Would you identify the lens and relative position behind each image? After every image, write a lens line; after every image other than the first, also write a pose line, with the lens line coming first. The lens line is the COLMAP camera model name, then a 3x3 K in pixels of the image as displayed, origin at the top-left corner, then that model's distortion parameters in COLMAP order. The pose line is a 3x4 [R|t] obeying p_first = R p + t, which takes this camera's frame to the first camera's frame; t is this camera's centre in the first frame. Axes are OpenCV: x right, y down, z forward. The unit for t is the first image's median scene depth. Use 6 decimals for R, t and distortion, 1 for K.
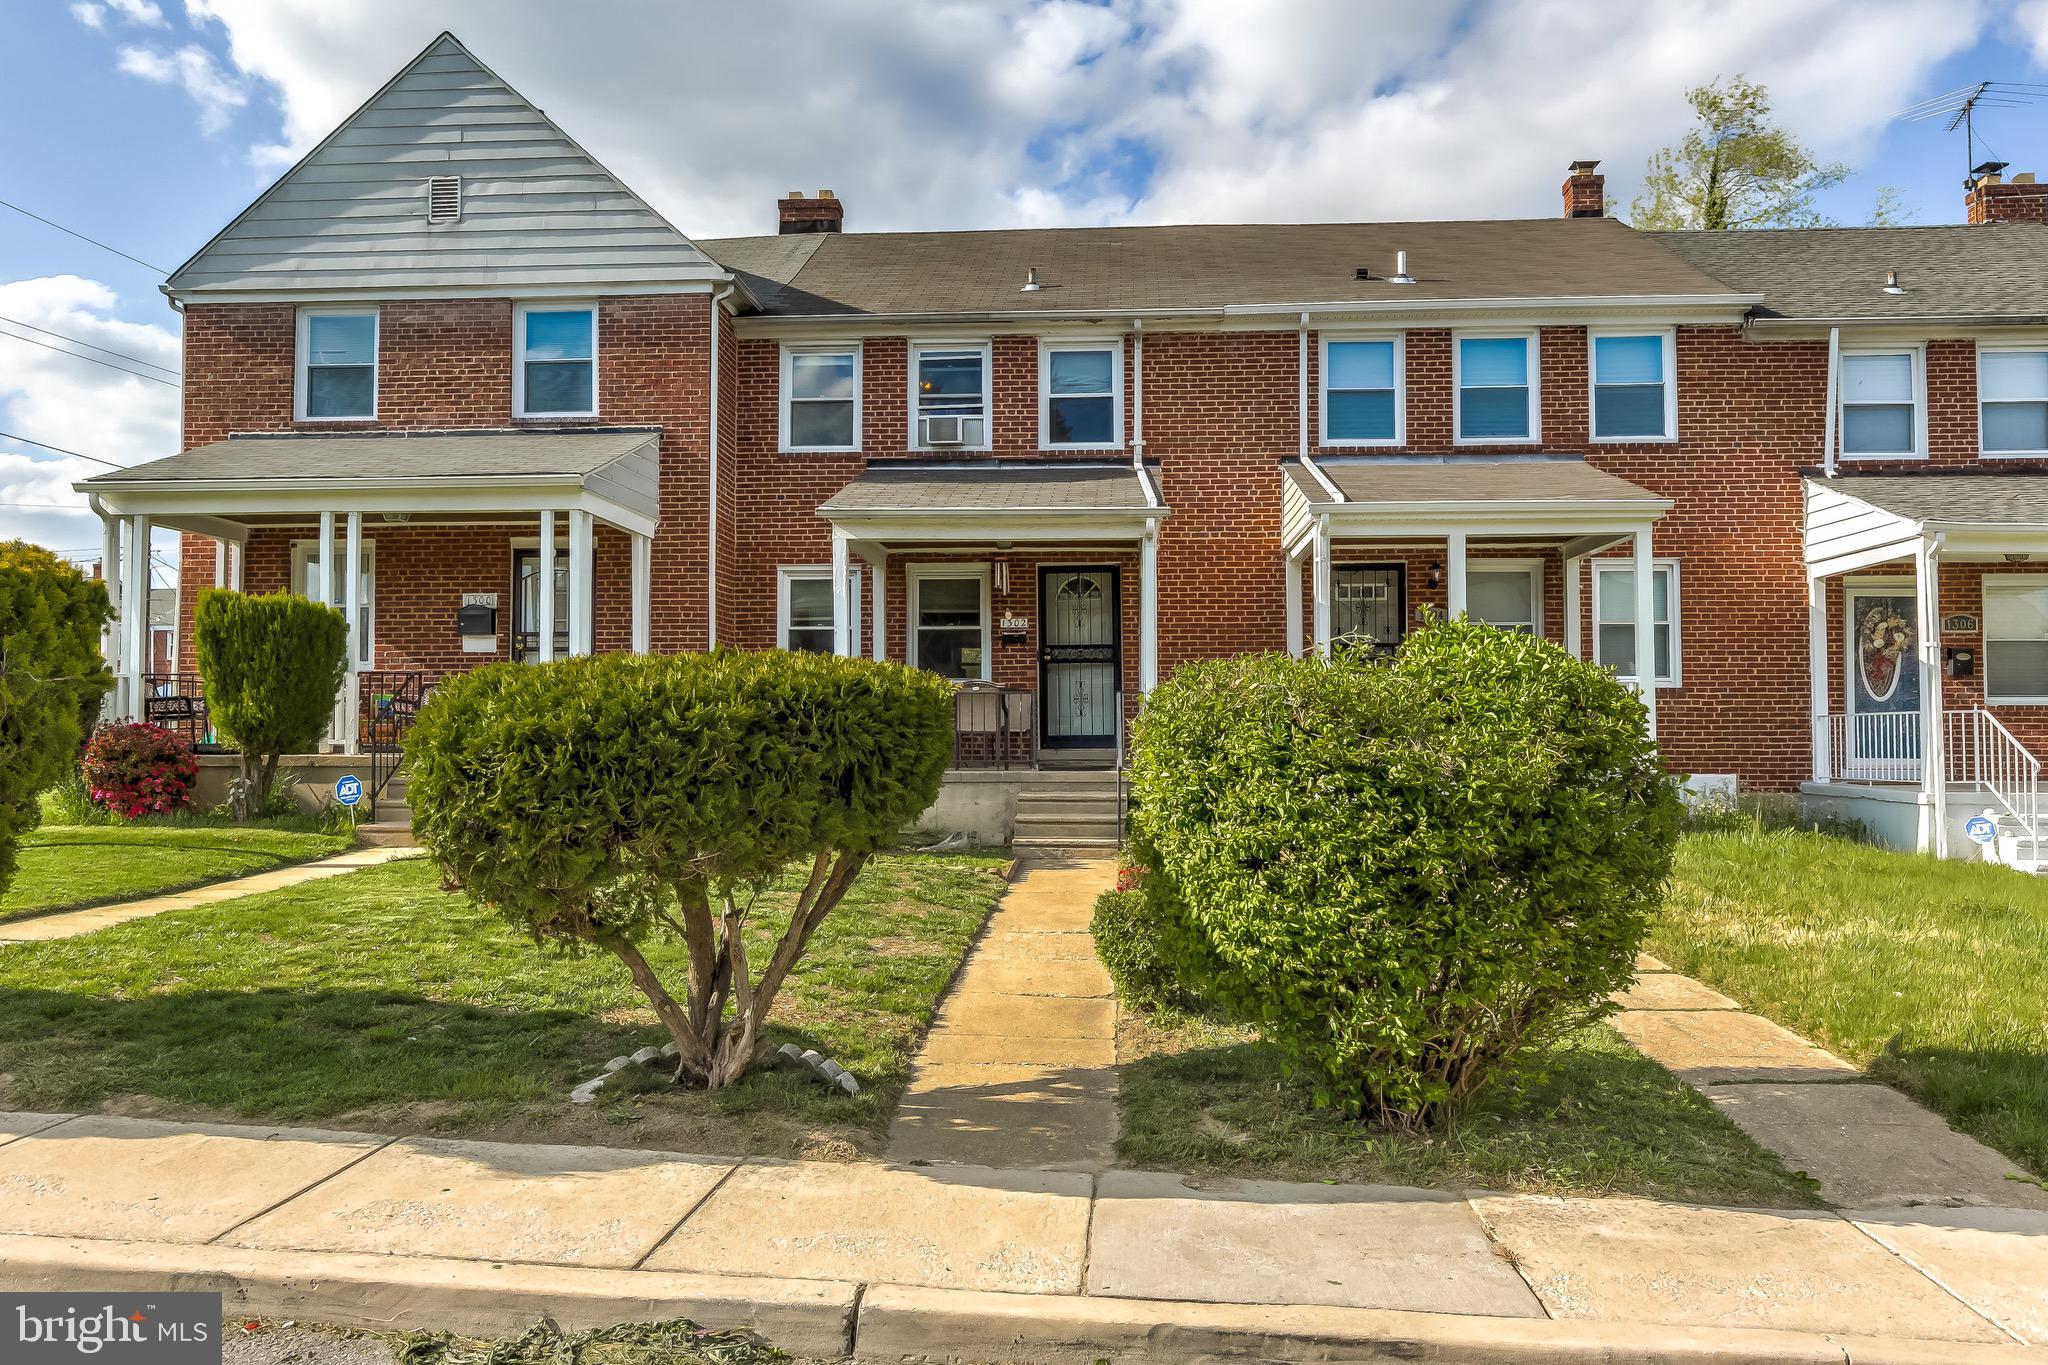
lens RADIAL K [[960.1, 0, 1021.0], [0, 960.1, 671.2], [0, 0, 1]] dist [0.002278, 0.000304]
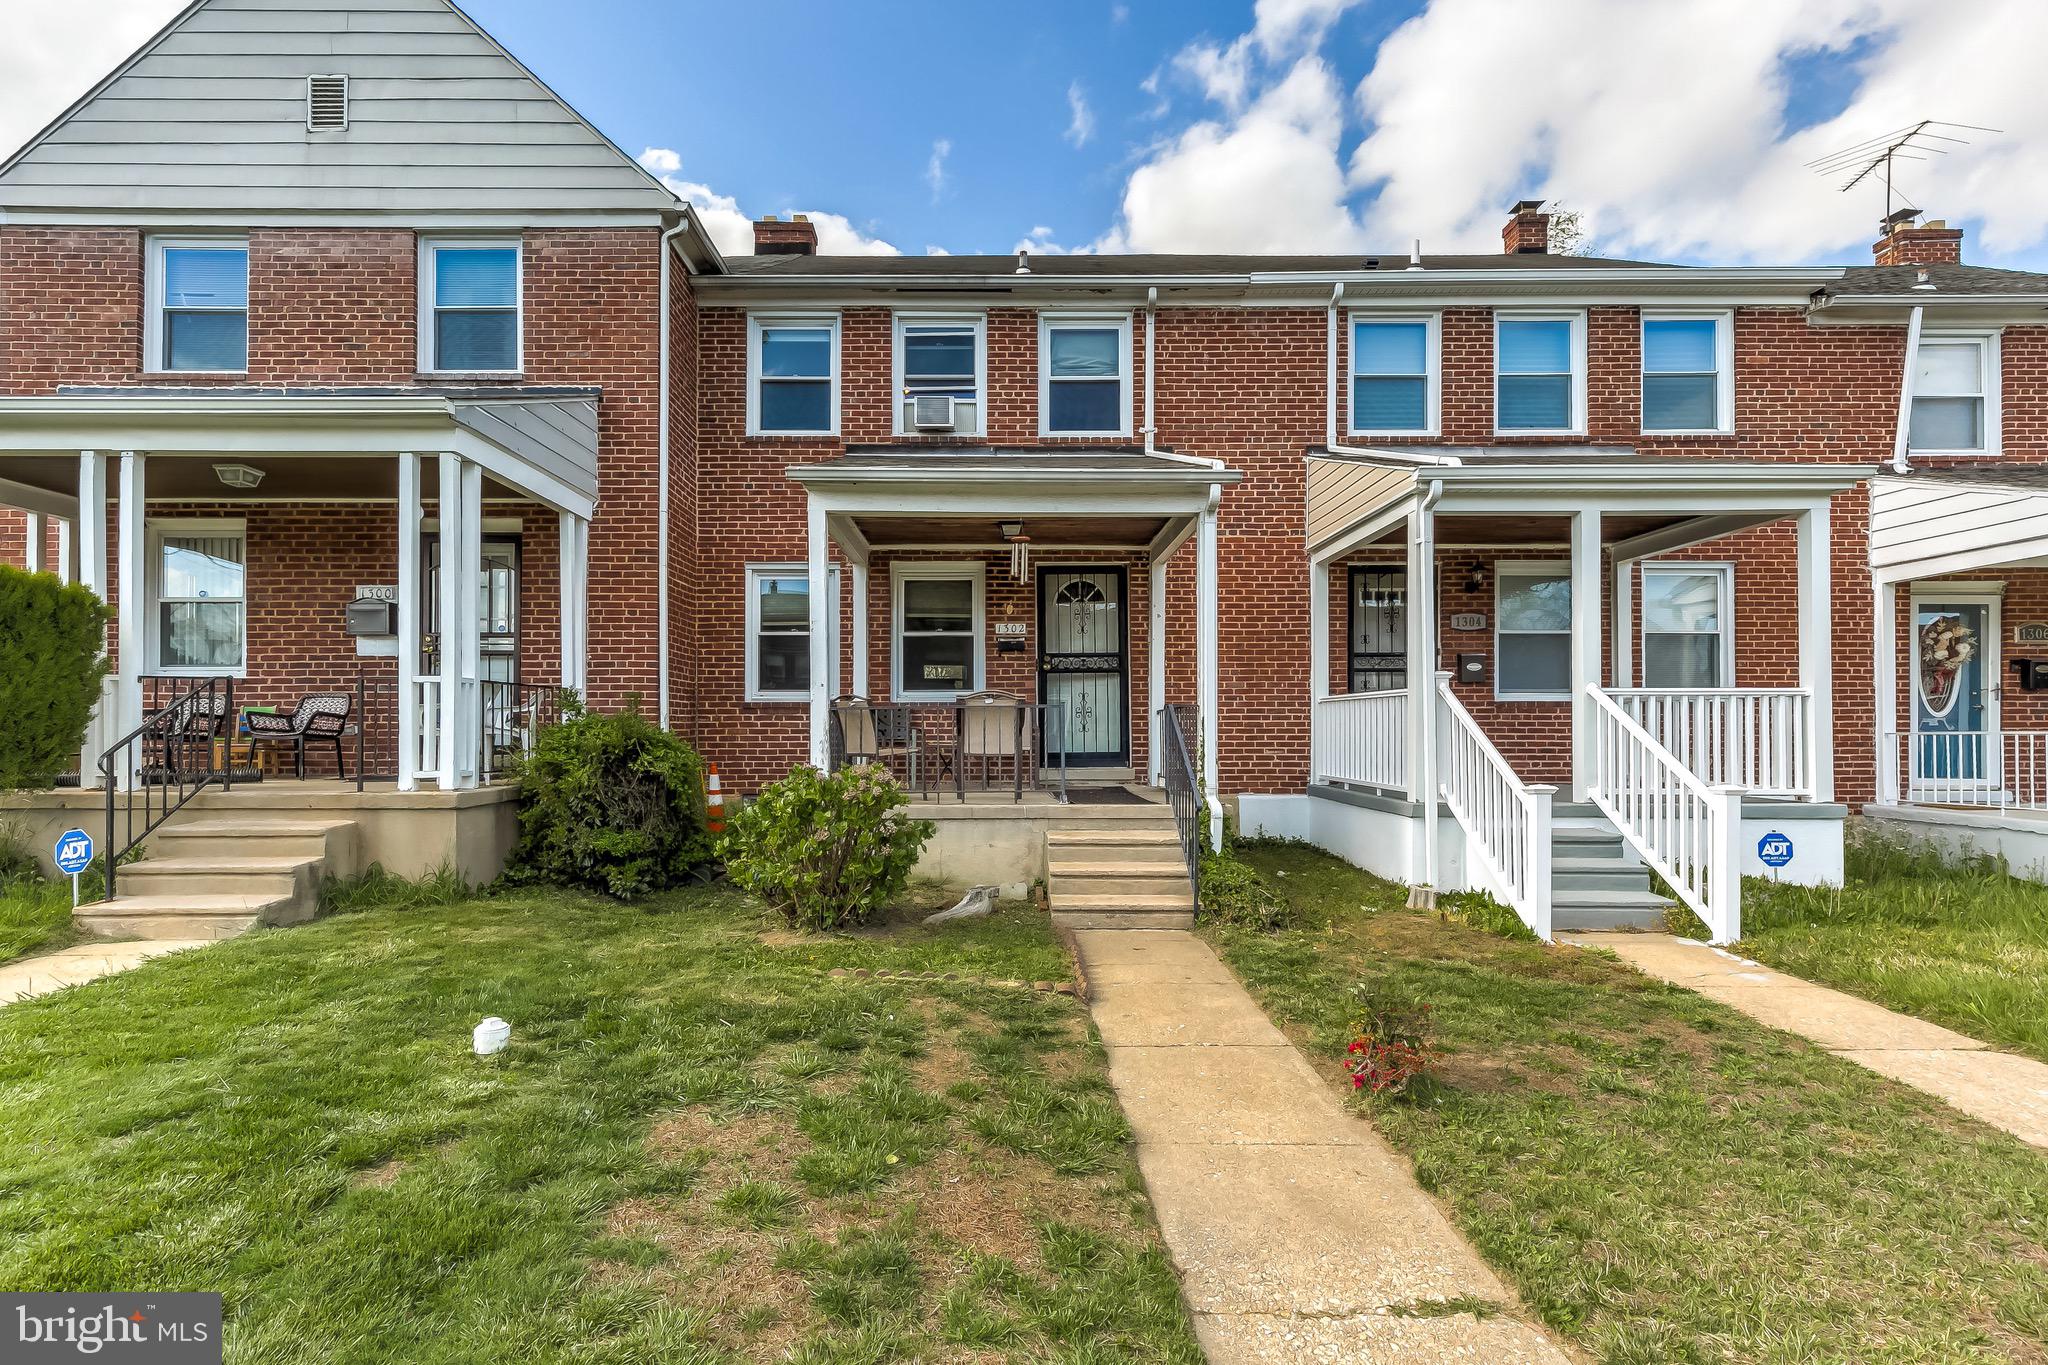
lens RADIAL K [[938.8, 0, 1040.0], [0, 938.8, 697.7], [0, 0, 1]] dist [0.013355, -0.005879]
pose [[0.998821, 0.002405, 0.048481, -0.023655], [-0.003110, 0.999891, 0.014456, 0.002030], [-0.048441, -0.014590, 0.998719, 0.120045]]
